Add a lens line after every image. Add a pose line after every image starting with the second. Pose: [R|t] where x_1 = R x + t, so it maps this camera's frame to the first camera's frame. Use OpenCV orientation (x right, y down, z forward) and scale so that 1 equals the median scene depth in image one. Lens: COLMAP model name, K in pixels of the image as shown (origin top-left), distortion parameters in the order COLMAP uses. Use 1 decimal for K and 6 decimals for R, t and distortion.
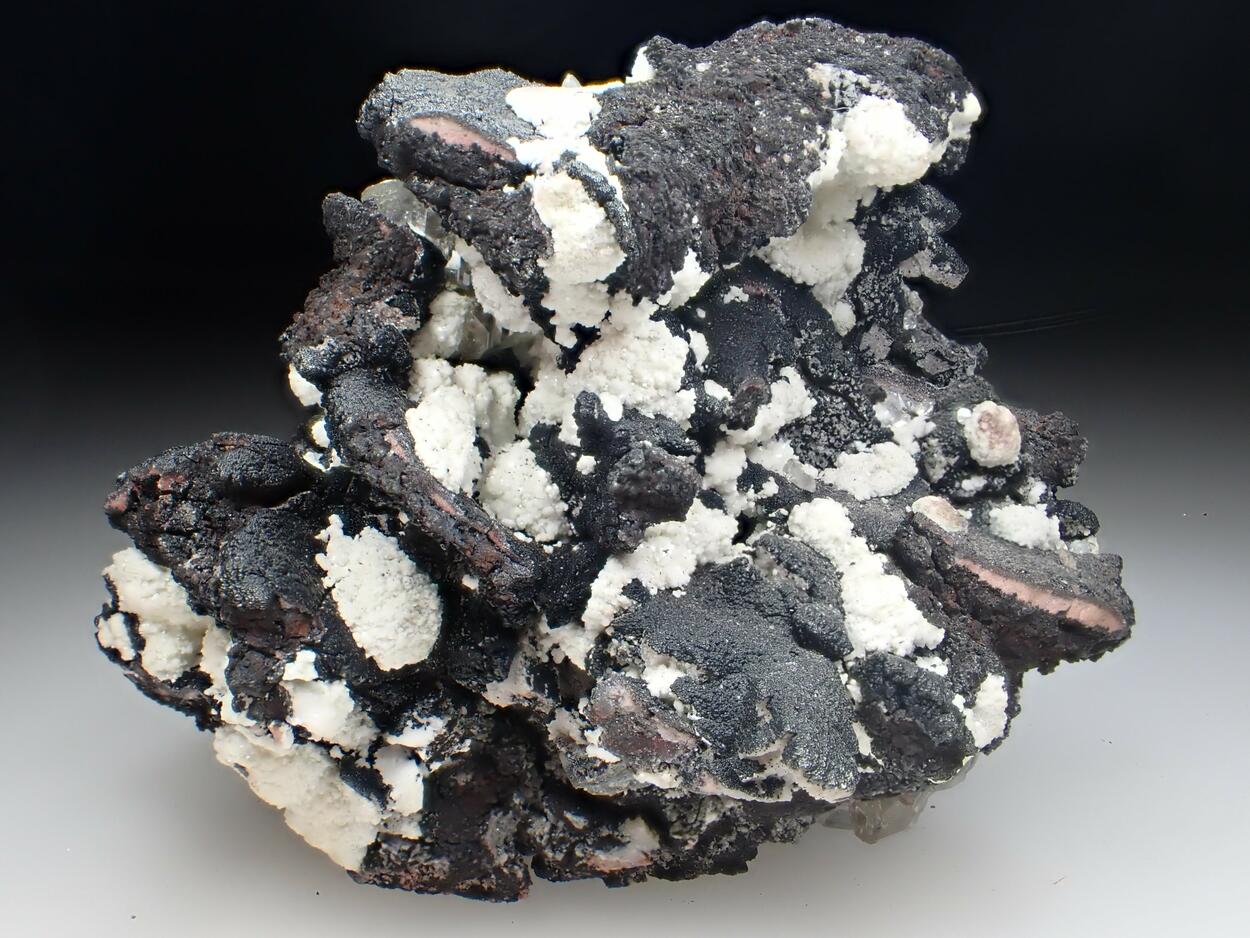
lens RADIAL K [[1600.3, 0, 622.7], [0, 1600.3, 465.9], [0, 0, 1]] dist [0.016161, 0.000000]
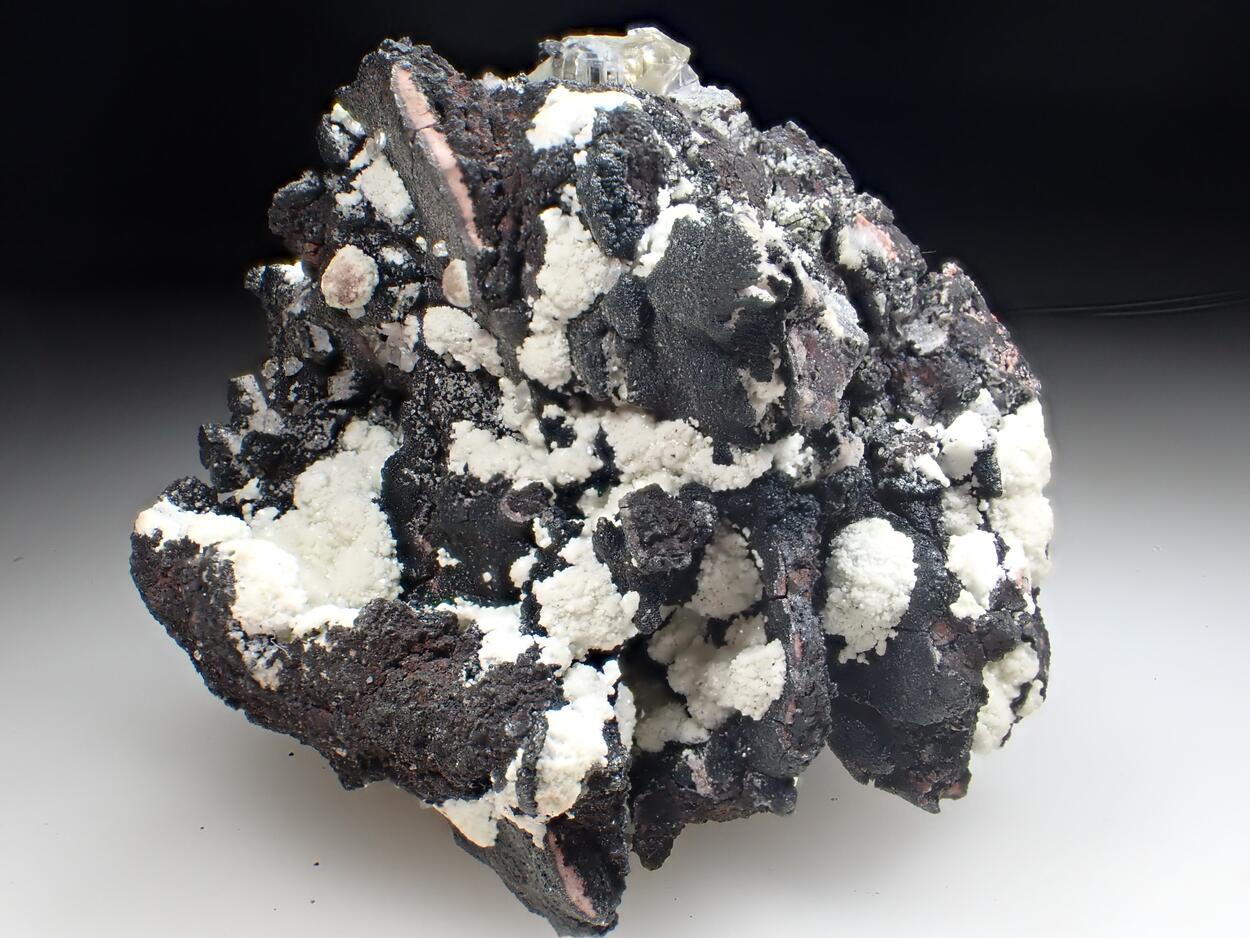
lens RADIAL K [[1600.3, 0, 618.3], [0, 1600.3, 470.3], [0, 0, 1]] dist [0.016161, 0.000000]
pose [[-0.693477, -0.681195, -0.234655, 0.284071], [0.705424, -0.708198, -0.028870, 0.048184], [-0.146516, -0.185552, 0.971650, -0.052467]]
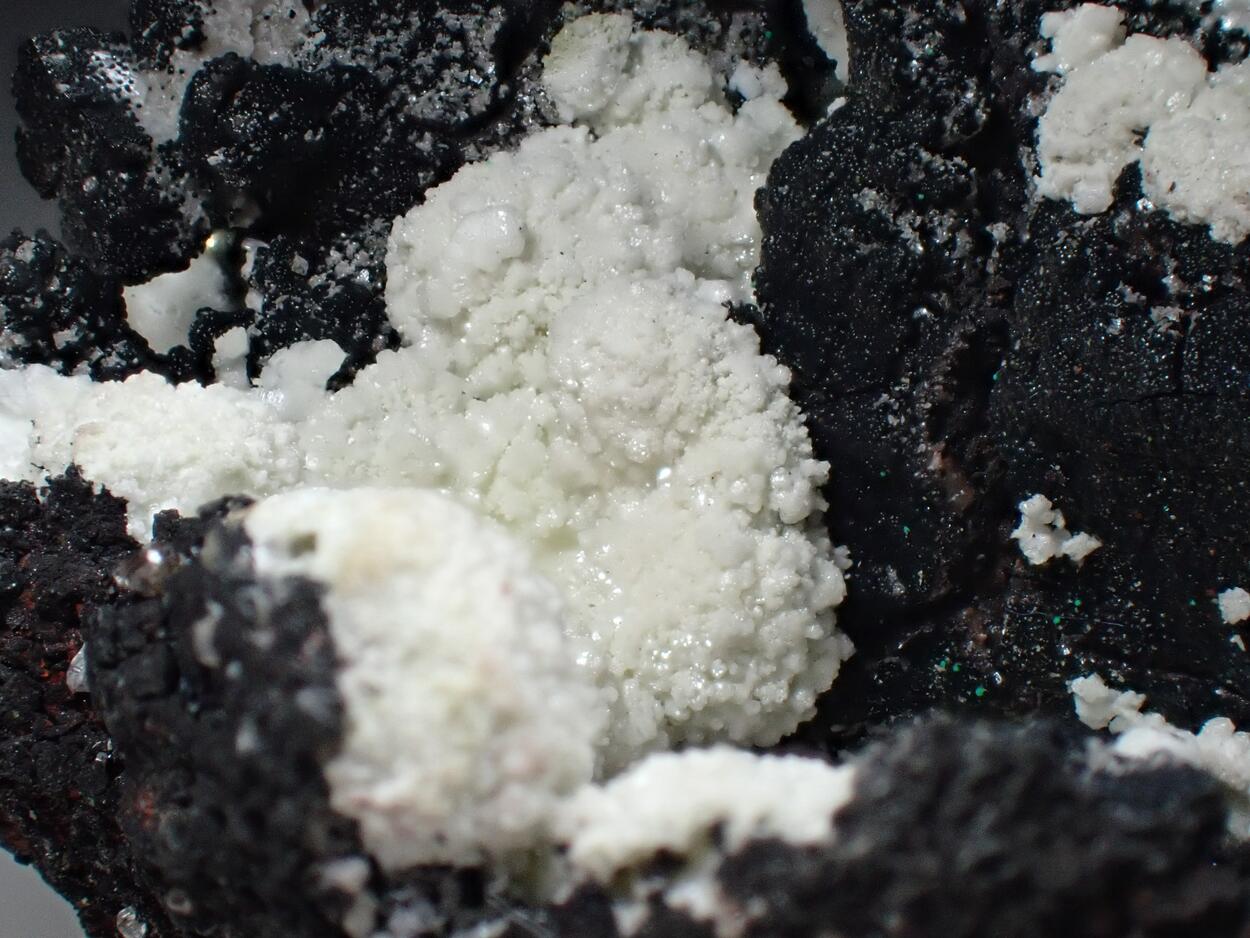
lens RADIAL K [[3973.2, 0, 627.7], [0, 3973.2, 467.7], [0, 0, 1]] dist [-0.027170, 0.000000]
pose [[-0.700225, -0.649559, -0.296240, 0.337957], [0.695175, -0.714833, -0.075791, -0.097338], [-0.162532, -0.259010, 0.952101, 0.350774]]
